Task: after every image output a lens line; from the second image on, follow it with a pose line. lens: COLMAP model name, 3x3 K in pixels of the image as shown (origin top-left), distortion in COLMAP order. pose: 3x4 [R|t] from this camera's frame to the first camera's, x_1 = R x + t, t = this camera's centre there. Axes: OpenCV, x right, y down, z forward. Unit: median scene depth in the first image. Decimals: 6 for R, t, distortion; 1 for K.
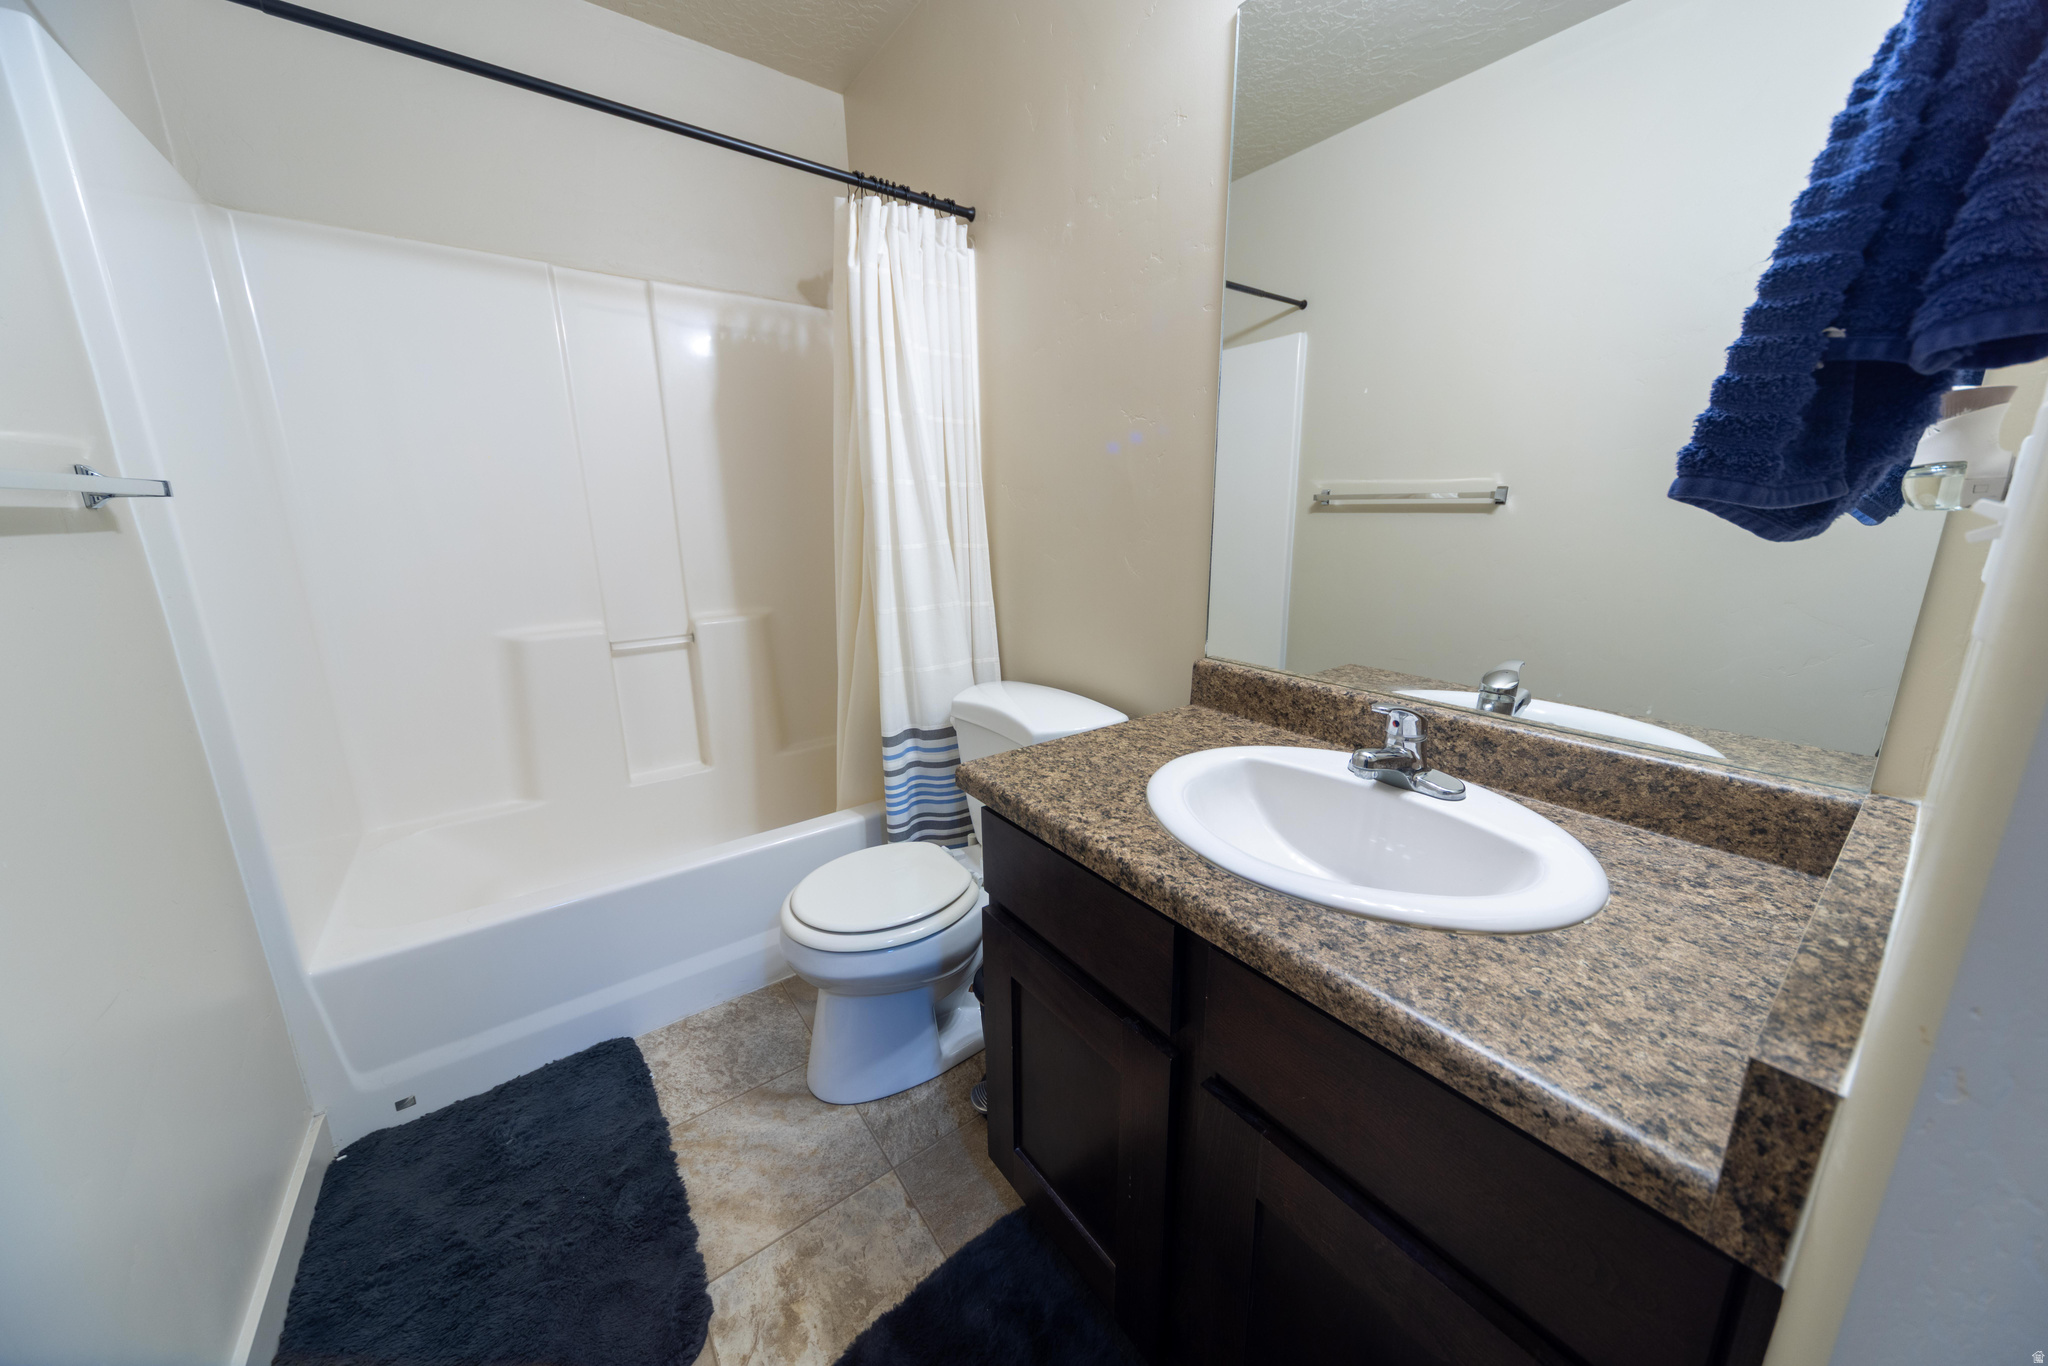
lens RADIAL K [[692.9, 0, 1033.5], [0, 692.9, 676.9], [0, 0, 1]] dist [0.002337, 0.000322]
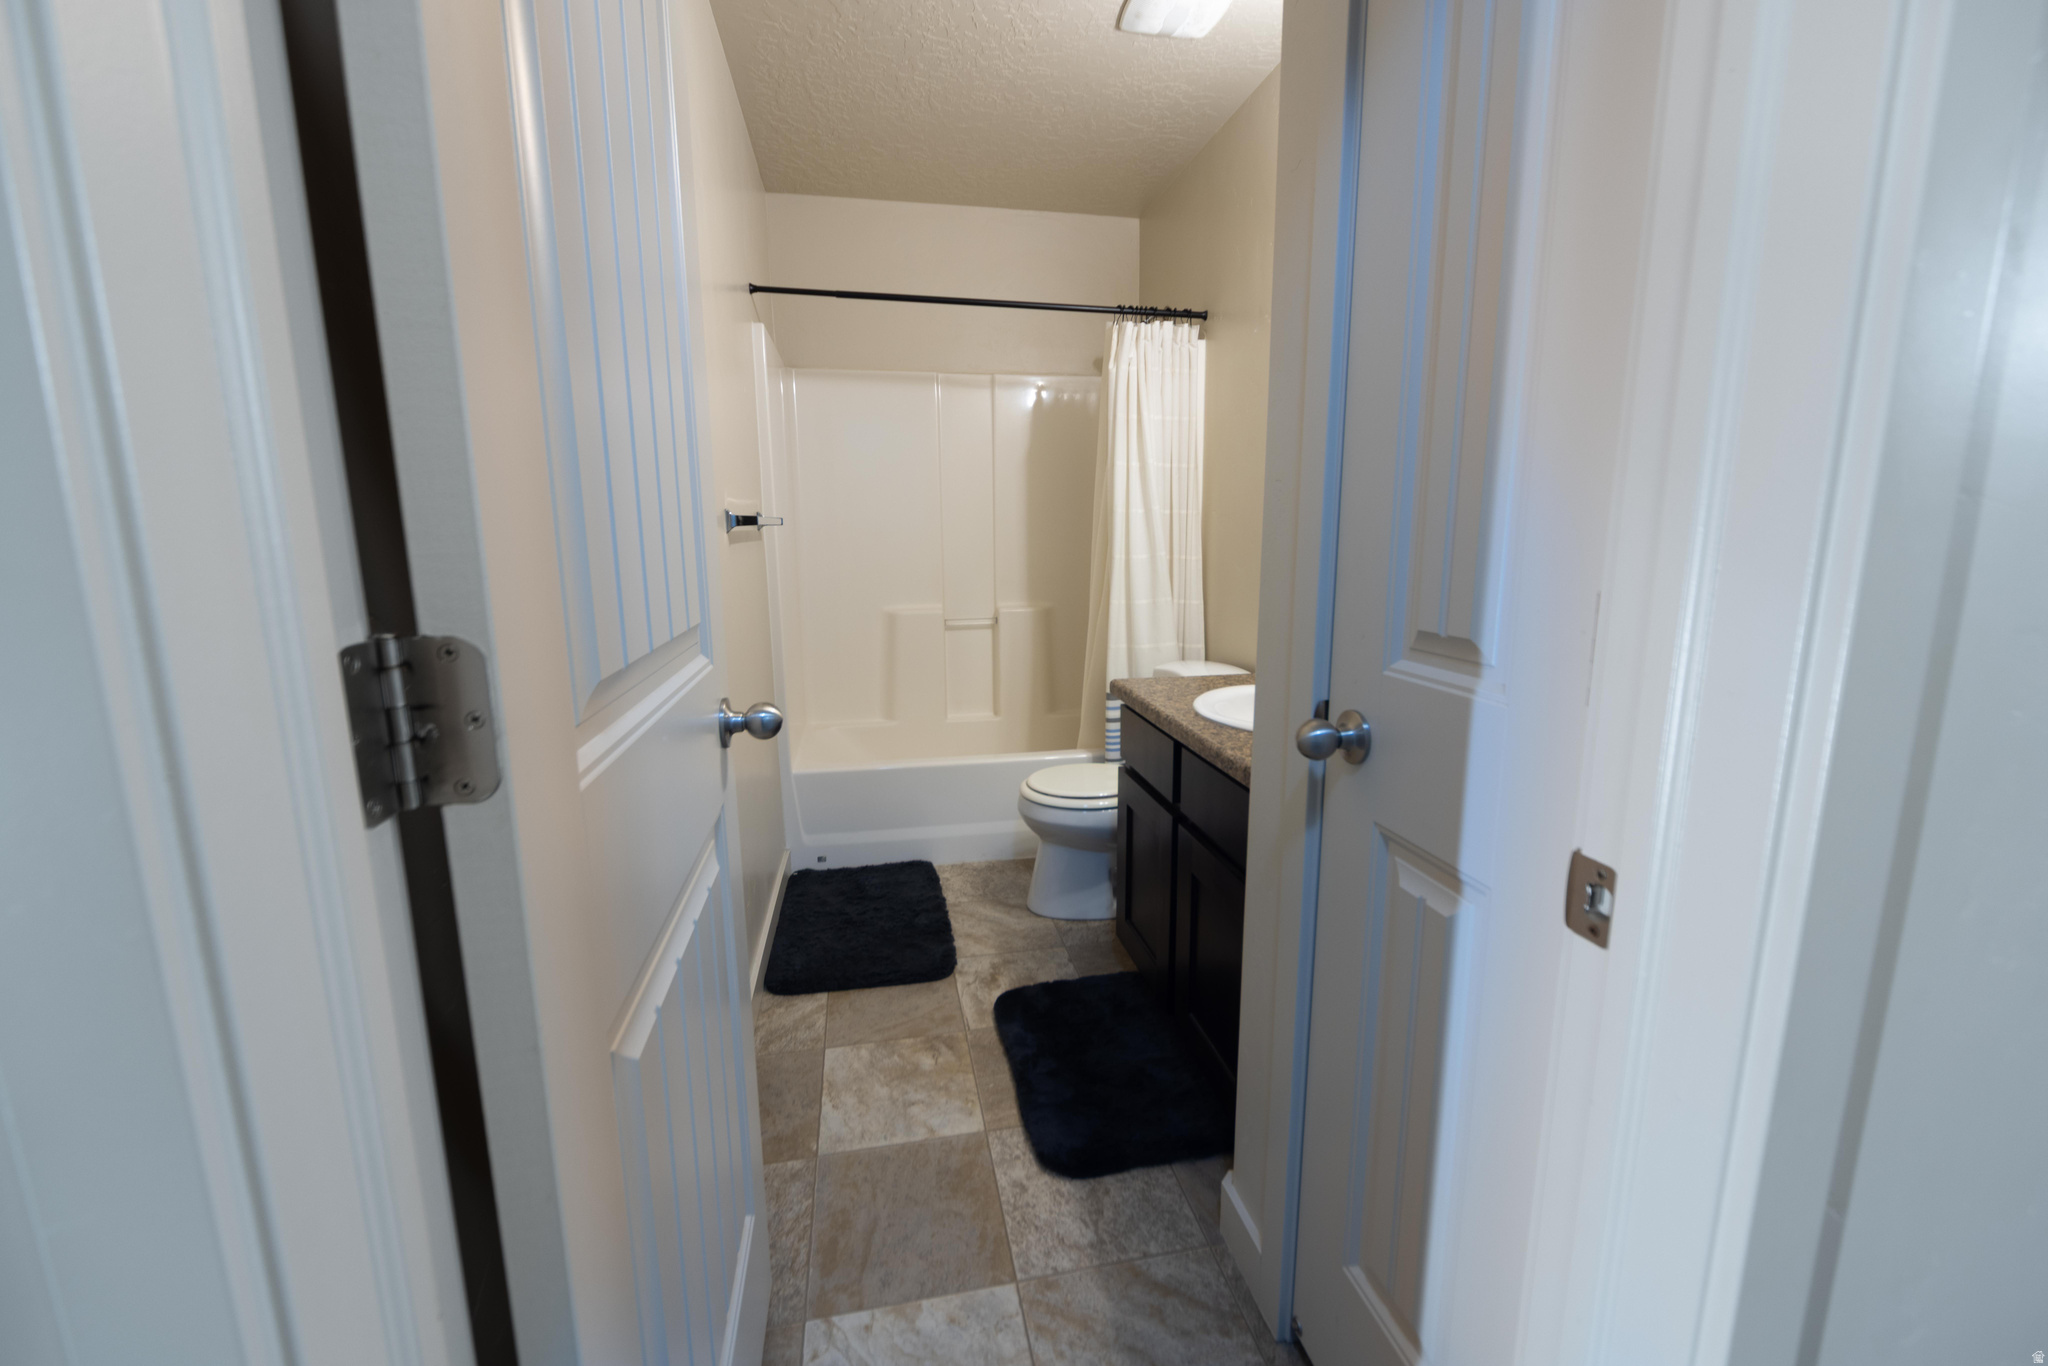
lens RADIAL K [[859.5, 0, 1027.7], [0, 859.5, 695.2], [0, 0, 1]] dist [0.001221, 0.000733]
pose [[0.898001, 0.085235, -0.431658, 0.420965], [-0.101485, 0.994728, -0.014707, 0.145942], [0.428129, 0.057014, 0.901917, -0.678656]]
